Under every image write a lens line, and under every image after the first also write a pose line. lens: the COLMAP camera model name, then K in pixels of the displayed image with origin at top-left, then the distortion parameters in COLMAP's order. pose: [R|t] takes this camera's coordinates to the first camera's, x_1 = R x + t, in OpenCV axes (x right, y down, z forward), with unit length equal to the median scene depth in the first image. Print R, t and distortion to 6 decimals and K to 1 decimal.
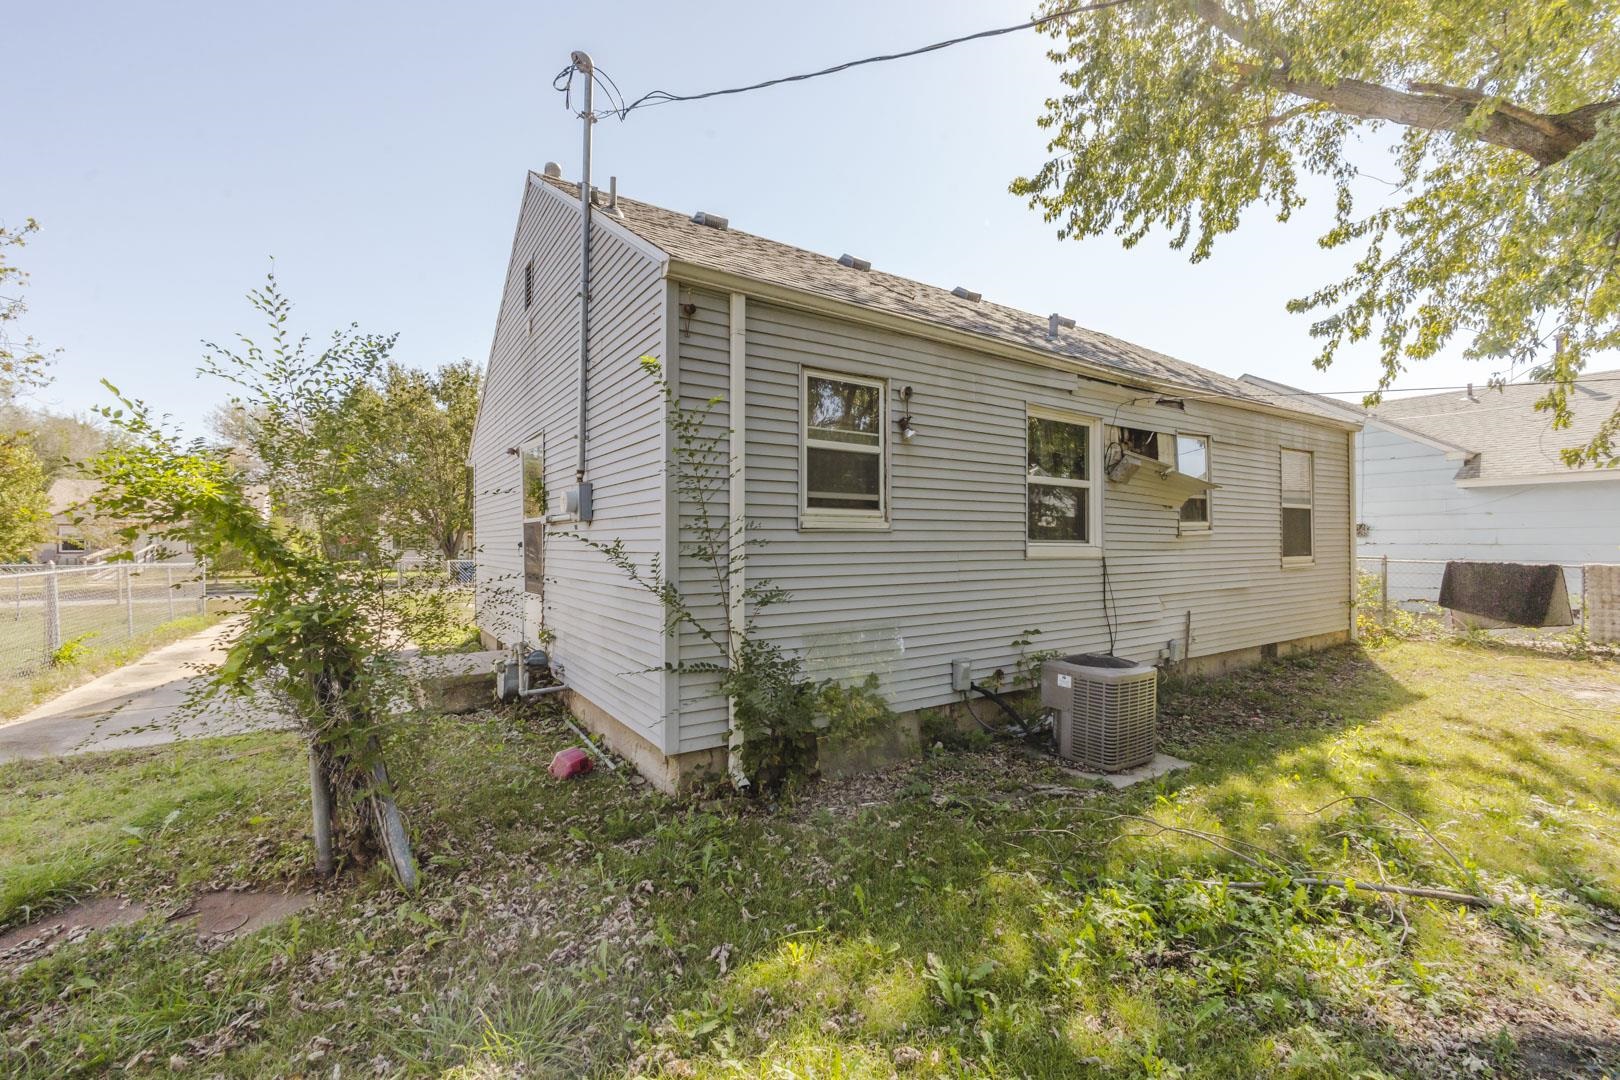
lens RADIAL K [[692.5, 0, 805.6], [0, 692.5, 541.4], [0, 0, 1]] dist [-0.008437, 0.000966]
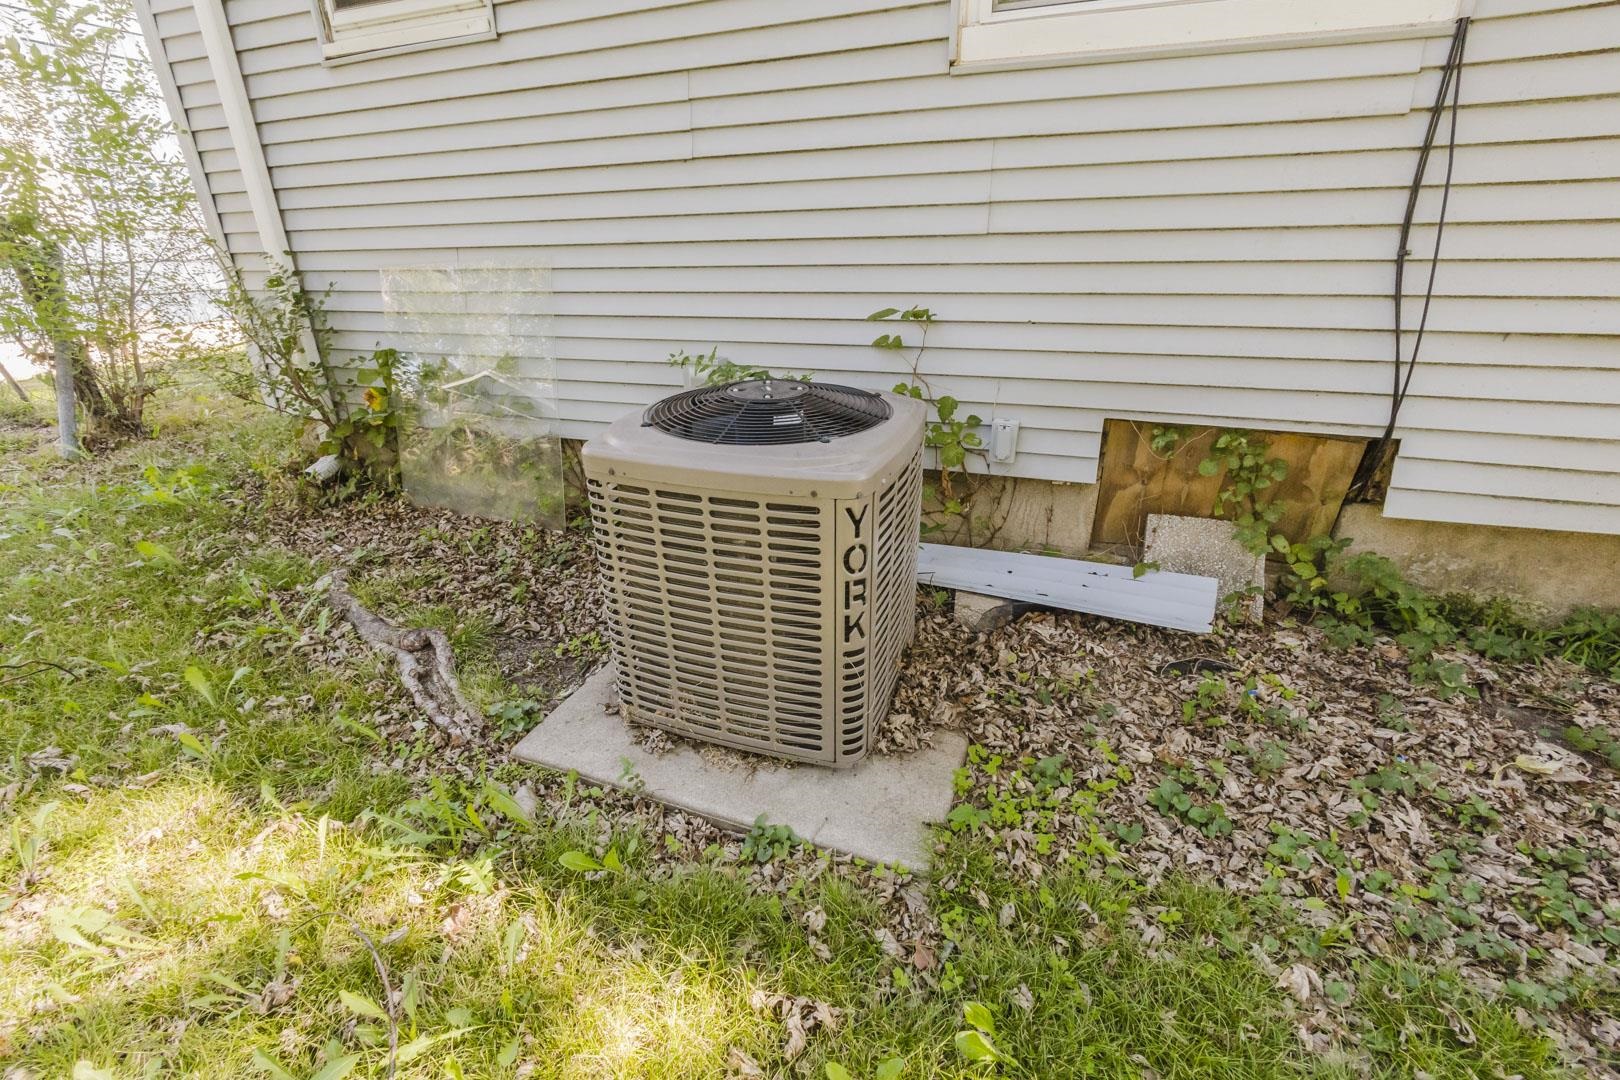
lens RADIAL K [[692.5, 0, 816.5], [0, 692.5, 541.7], [0, 0, 1]] dist [-0.008437, 0.000966]
pose [[0.581718, 0.319120, -0.748176, 0.679574], [0.022536, 0.913147, 0.407007, 0.106024], [0.813078, -0.253624, 0.524002, 0.851597]]
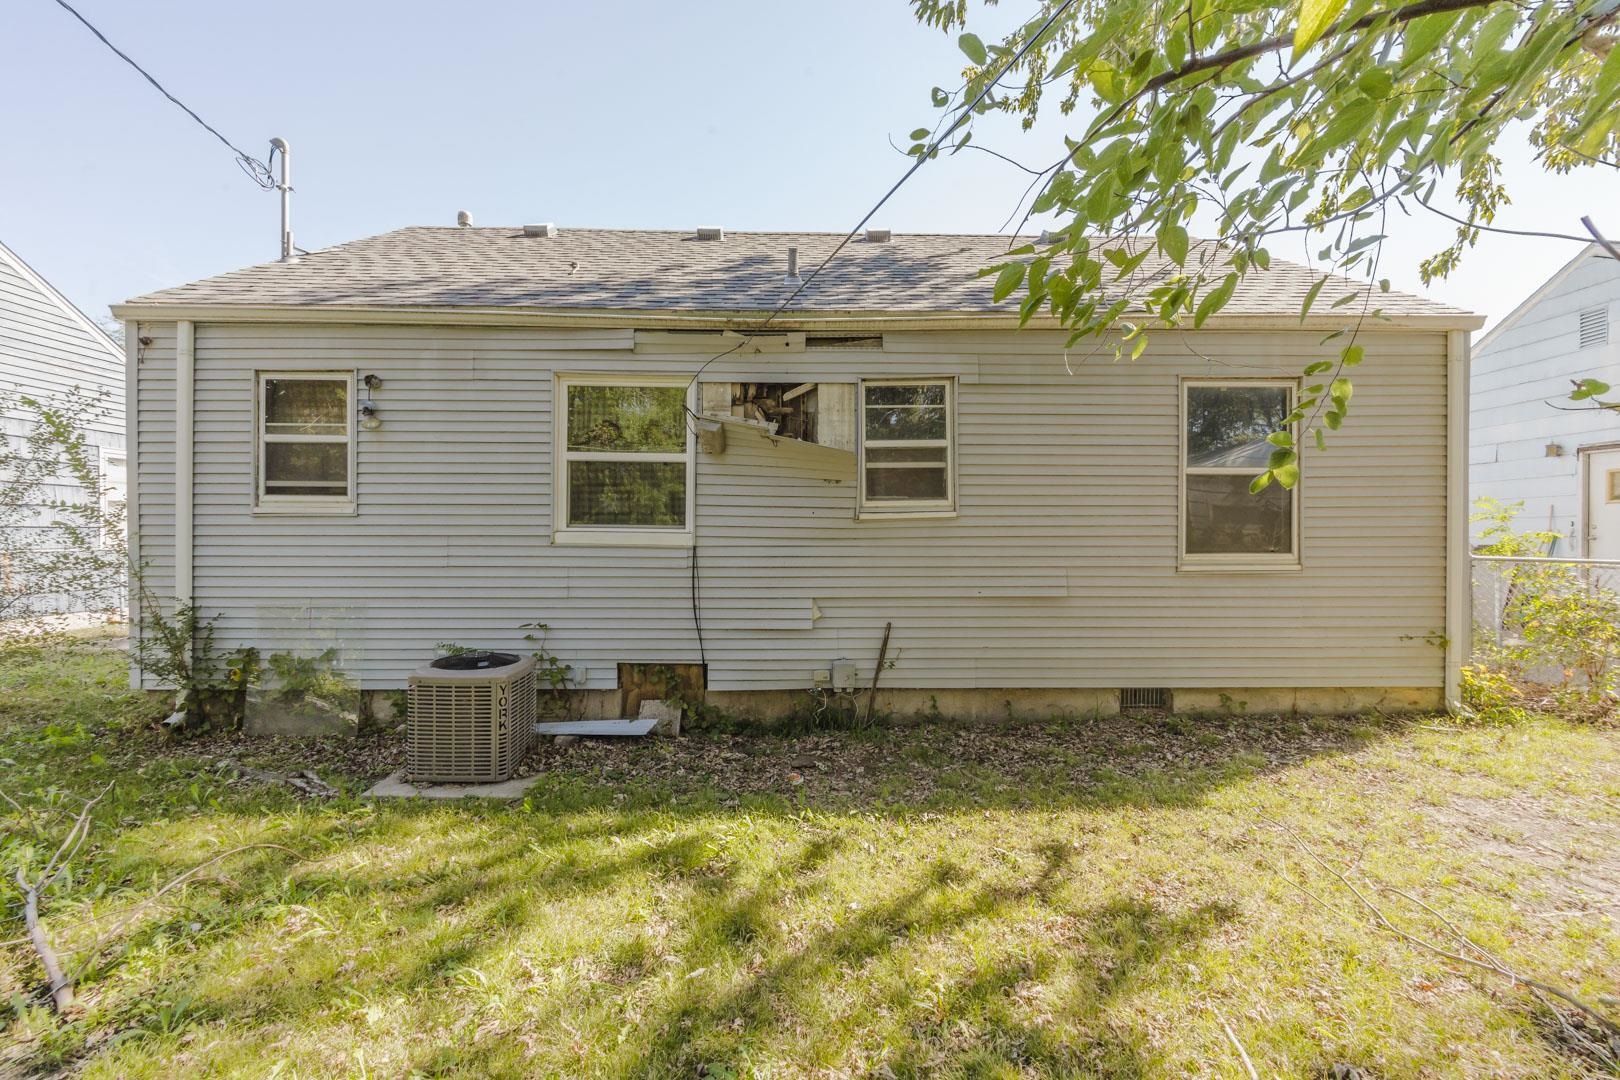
lens RADIAL K [[692.5, 0, 809.0], [0, 692.5, 545.4], [0, 0, 1]] dist [-0.008437, 0.000966]
pose [[0.839280, 0.015048, -0.543491, 1.267840], [-0.003927, 0.999759, 0.021618, 0.004976], [0.543685, -0.016009, 0.839137, 0.493708]]
